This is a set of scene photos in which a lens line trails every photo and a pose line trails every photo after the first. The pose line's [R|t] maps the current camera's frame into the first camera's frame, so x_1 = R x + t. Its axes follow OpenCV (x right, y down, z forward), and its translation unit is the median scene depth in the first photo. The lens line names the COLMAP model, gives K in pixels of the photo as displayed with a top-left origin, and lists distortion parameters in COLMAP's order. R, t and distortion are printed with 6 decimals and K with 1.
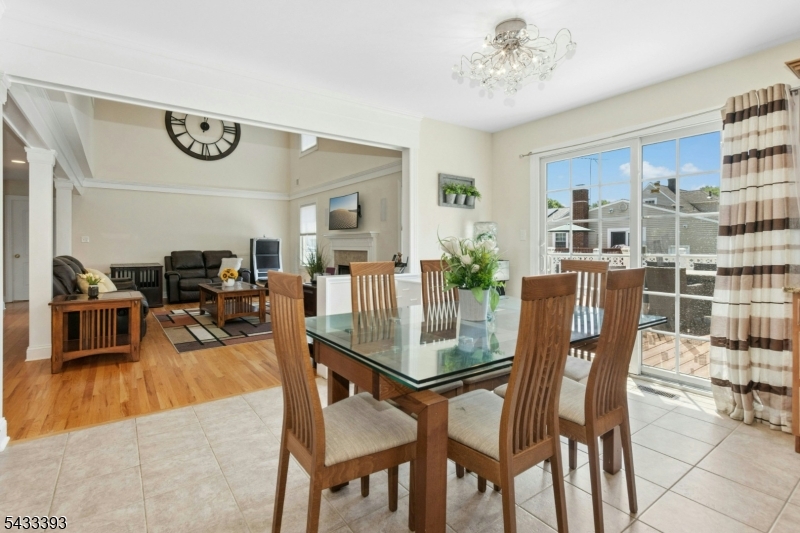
lens RADIAL K [[396.5, 0, 390.6], [0, 396.5, 251.2], [0, 0, 1]] dist [0.000933, 0.000161]
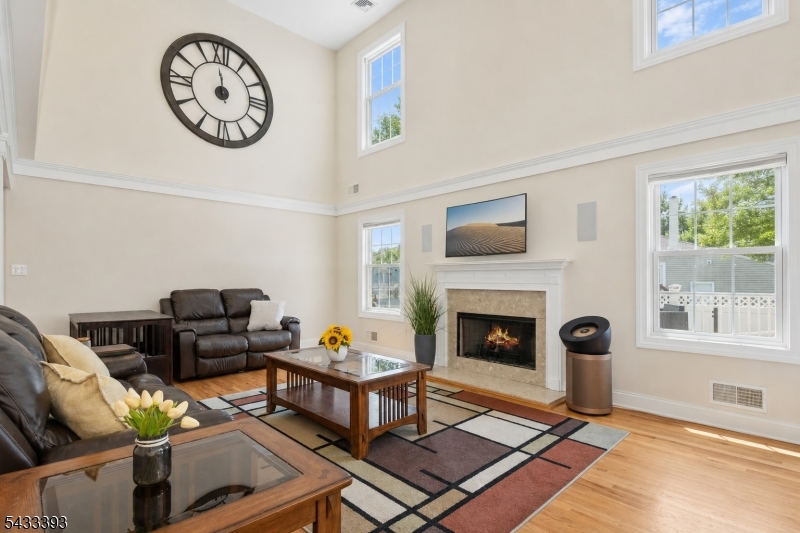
lens RADIAL K [[396.5, 0, 382.4], [0, 396.5, 288.6], [0, 0, 1]] dist [0.001409, 0.000107]
pose [[0.992086, 0.001652, 0.125550, -0.303006], [-0.002380, 0.999981, 0.005646, -0.006586], [-0.125538, -0.005900, 0.992071, 0.348439]]
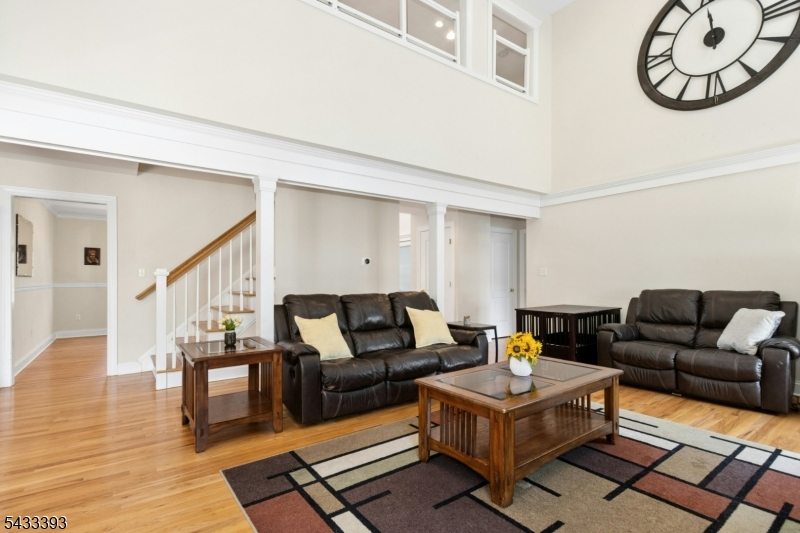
lens RADIAL K [[384.6, 0, 399.2], [0, 384.6, 277.8], [0, 0, 1]] dist [0.010602, 0.000142]
pose [[0.020924, -0.000975, -0.999781, 0.005240], [-0.016188, 0.999868, -0.001313, -0.009664], [0.999650, 0.016212, 0.020906, 0.625083]]
